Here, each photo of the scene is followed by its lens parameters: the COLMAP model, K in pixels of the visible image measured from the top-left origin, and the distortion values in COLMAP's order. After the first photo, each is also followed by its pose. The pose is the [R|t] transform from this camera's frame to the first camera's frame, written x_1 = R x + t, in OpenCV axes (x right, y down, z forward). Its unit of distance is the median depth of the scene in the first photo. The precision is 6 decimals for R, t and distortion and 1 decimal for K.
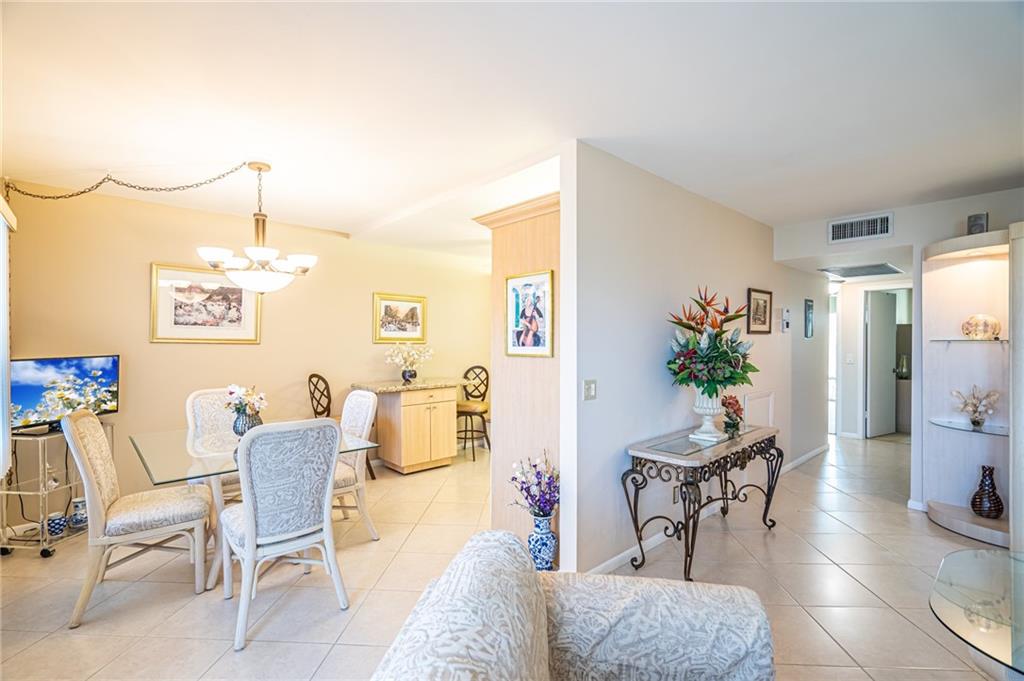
lens RADIAL K [[464.6, 0, 509.6], [0, 464.6, 338.4], [0, 0, 1]] dist [0.001000, 0.000509]
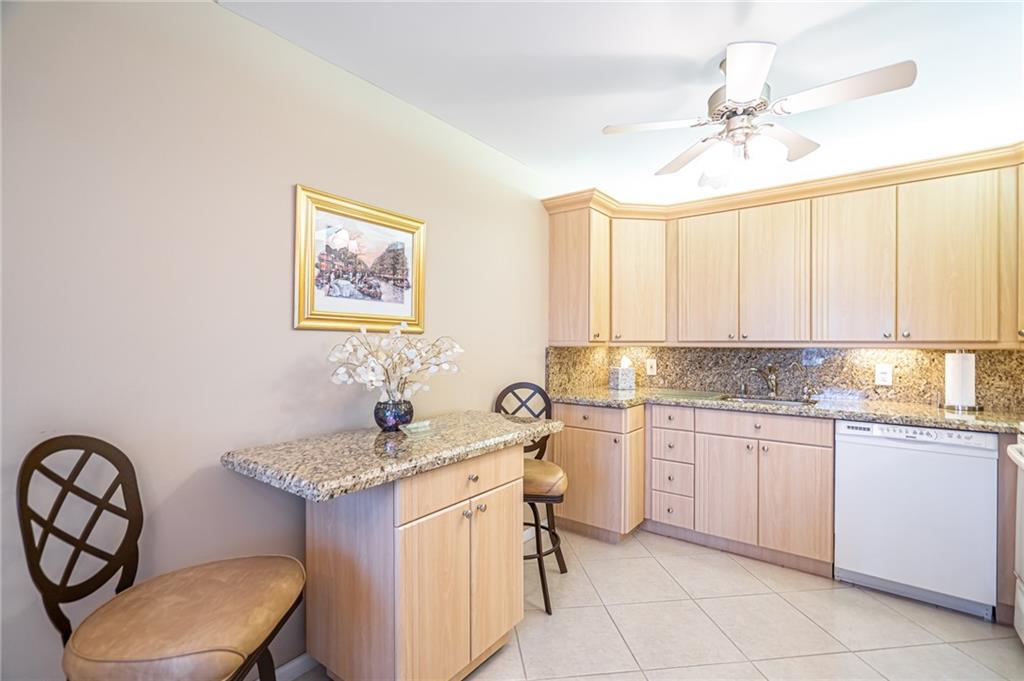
lens RADIAL K [[464.6, 0, 513.5], [0, 464.6, 339.0], [0, 0, 1]] dist [0.001000, 0.000509]
pose [[0.977704, 0.004424, 0.209943, -0.215016], [-0.003285, 0.999978, -0.005773, 0.020953], [-0.209964, 0.004955, 0.977697, 0.652912]]
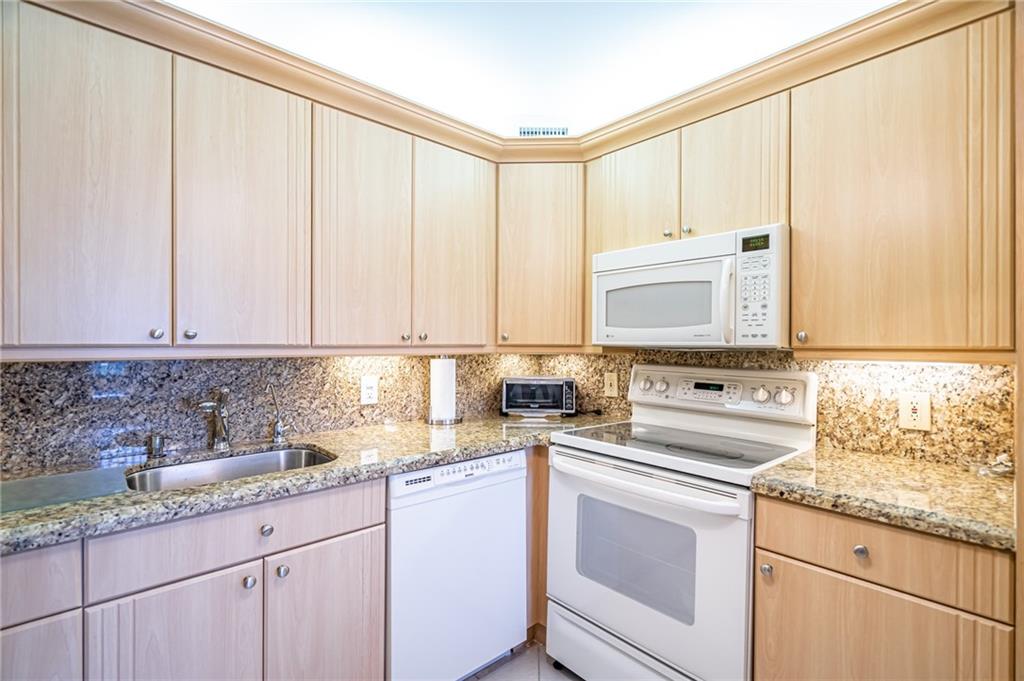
lens RADIAL K [[464.6, 0, 509.1], [0, 464.6, 345.3], [0, 0, 1]] dist [0.001000, 0.000509]
pose [[-0.024363, -0.003544, 0.999697, -0.074216], [-0.003893, 0.999986, 0.003450, 0.017243], [-0.999696, -0.003808, -0.024376, 1.005228]]
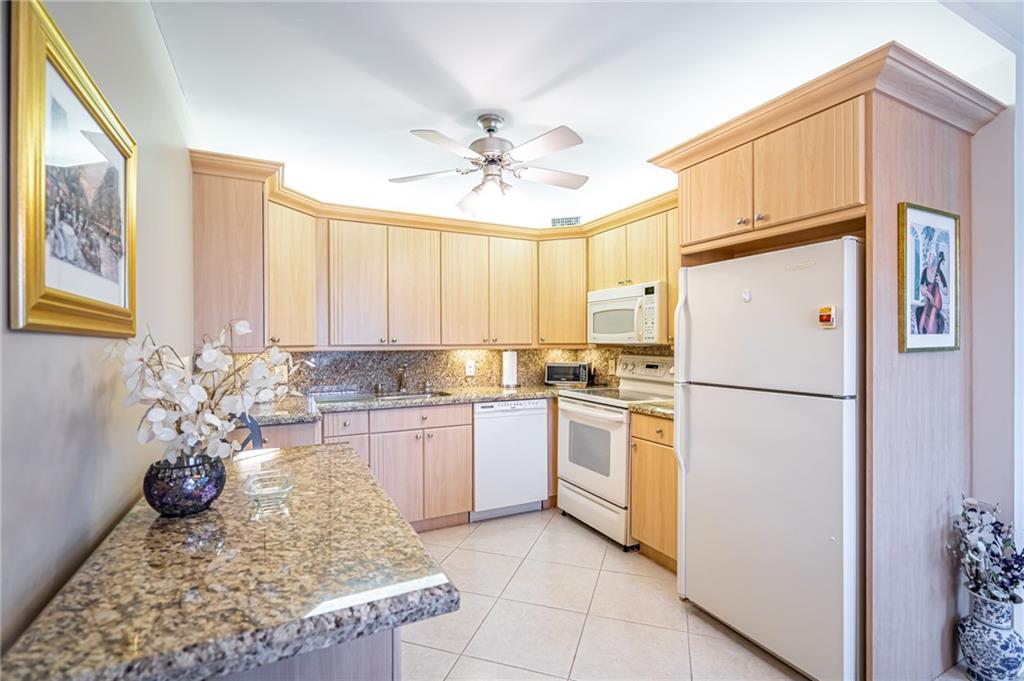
lens RADIAL K [[464.6, 0, 507.1], [0, 464.6, 341.2], [0, 0, 1]] dist [0.001000, 0.000509]
pose [[0.244788, 0.001525, 0.969575, -0.414303], [0.004145, 0.999988, -0.002619, 0.016191], [-0.969568, 0.004660, 0.244779, 0.861659]]
